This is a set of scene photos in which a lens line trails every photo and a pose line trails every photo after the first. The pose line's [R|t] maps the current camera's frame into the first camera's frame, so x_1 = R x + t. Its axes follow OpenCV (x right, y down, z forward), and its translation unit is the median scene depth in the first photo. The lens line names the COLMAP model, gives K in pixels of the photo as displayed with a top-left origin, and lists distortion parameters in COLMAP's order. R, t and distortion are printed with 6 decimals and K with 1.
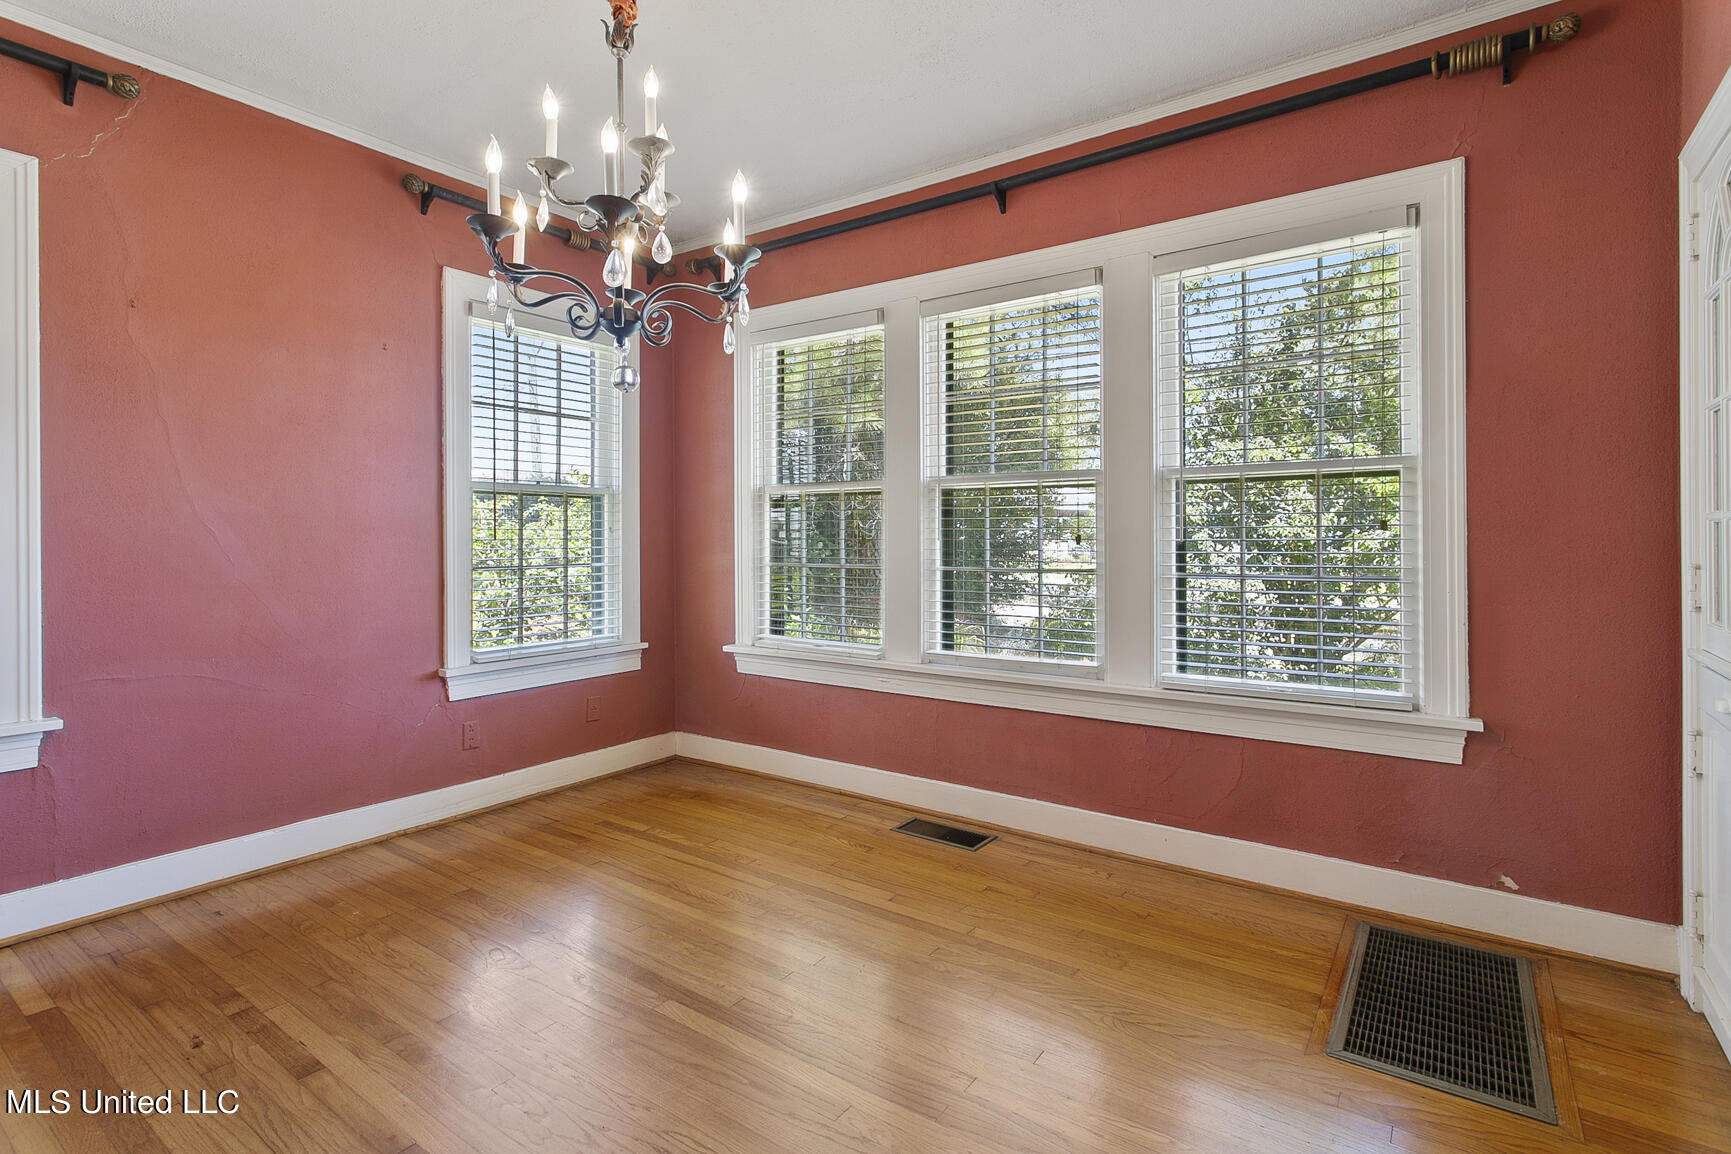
lens RADIAL K [[830.9, 0, 865.5], [0, 830.9, 577.0], [0, 0, 1]] dist [0.000224, 0.000034]
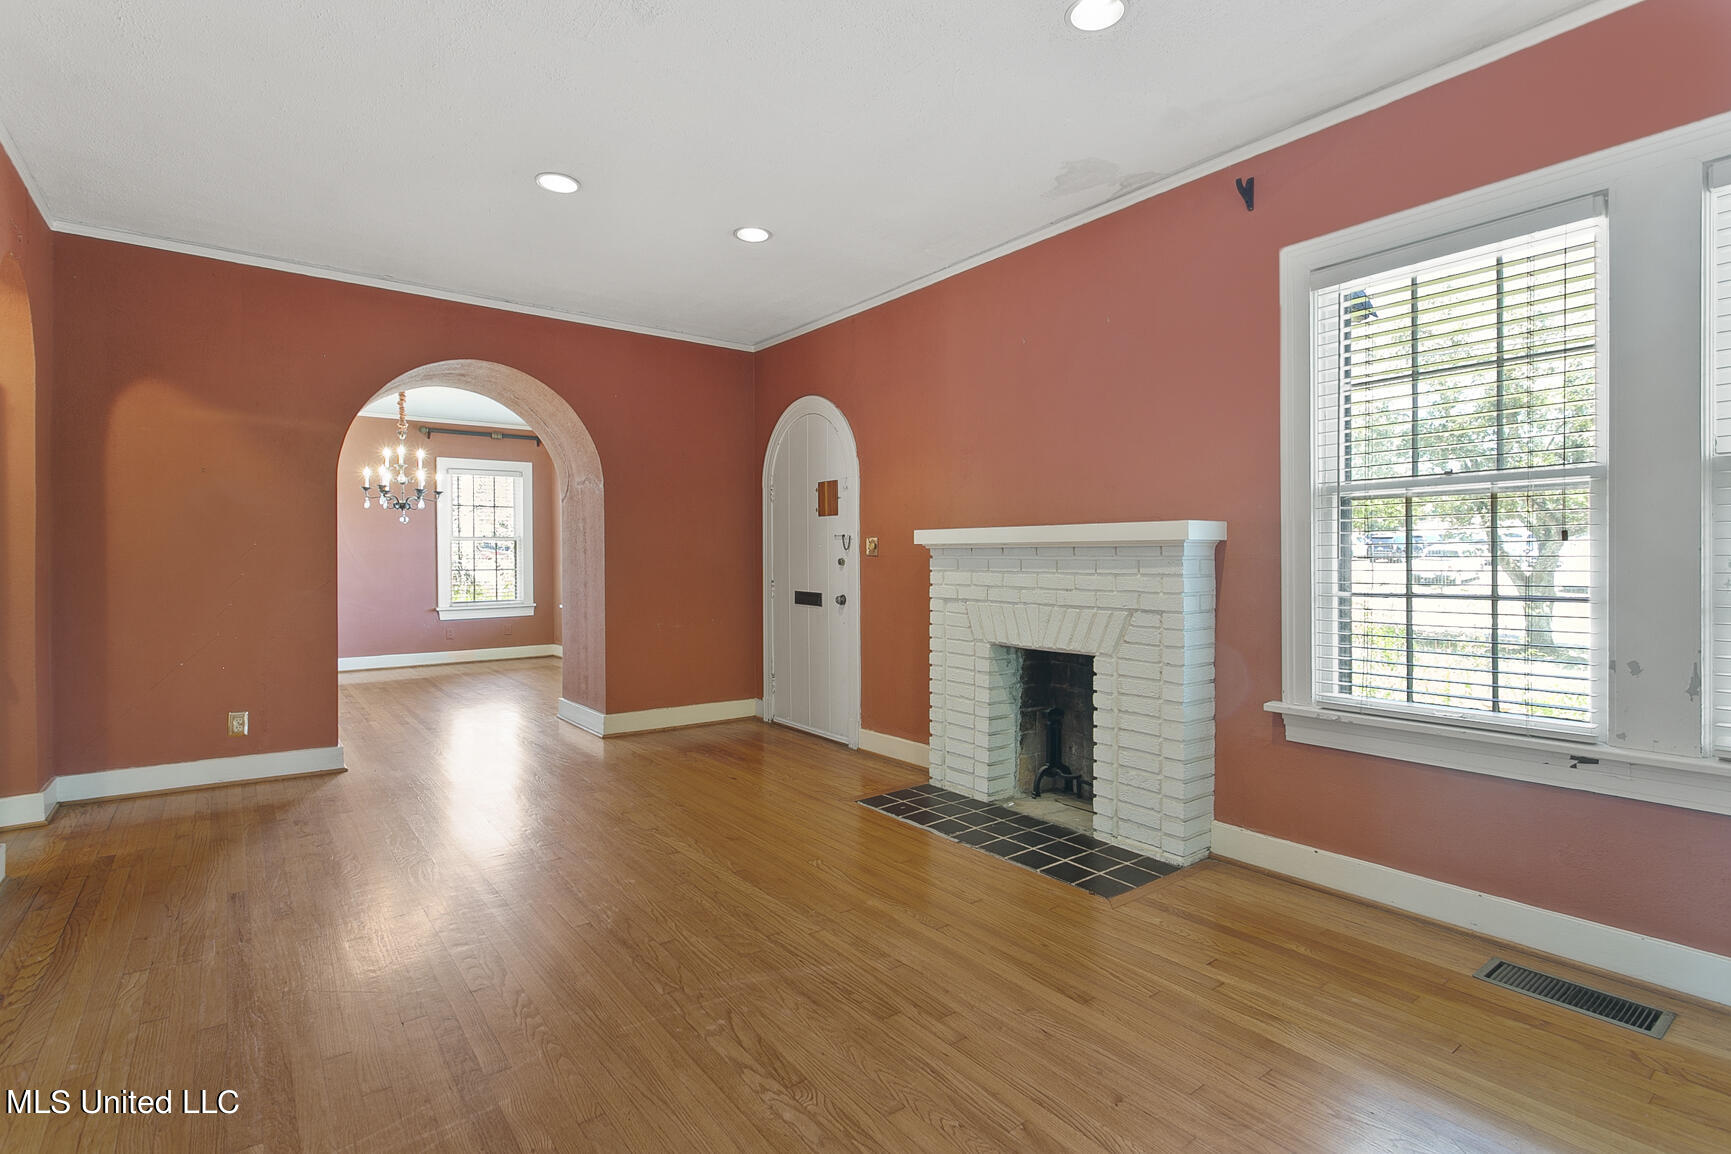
lens RADIAL K [[830.9, 0, 865.5], [0, 830.9, 577.0], [0, 0, 1]] dist [0.000224, 0.000034]
pose [[0.954234, 0.003430, -0.299042, 0.226753], [-0.009991, 0.999742, -0.020417, 0.007747], [0.298895, 0.022470, 0.954022, -0.160730]]
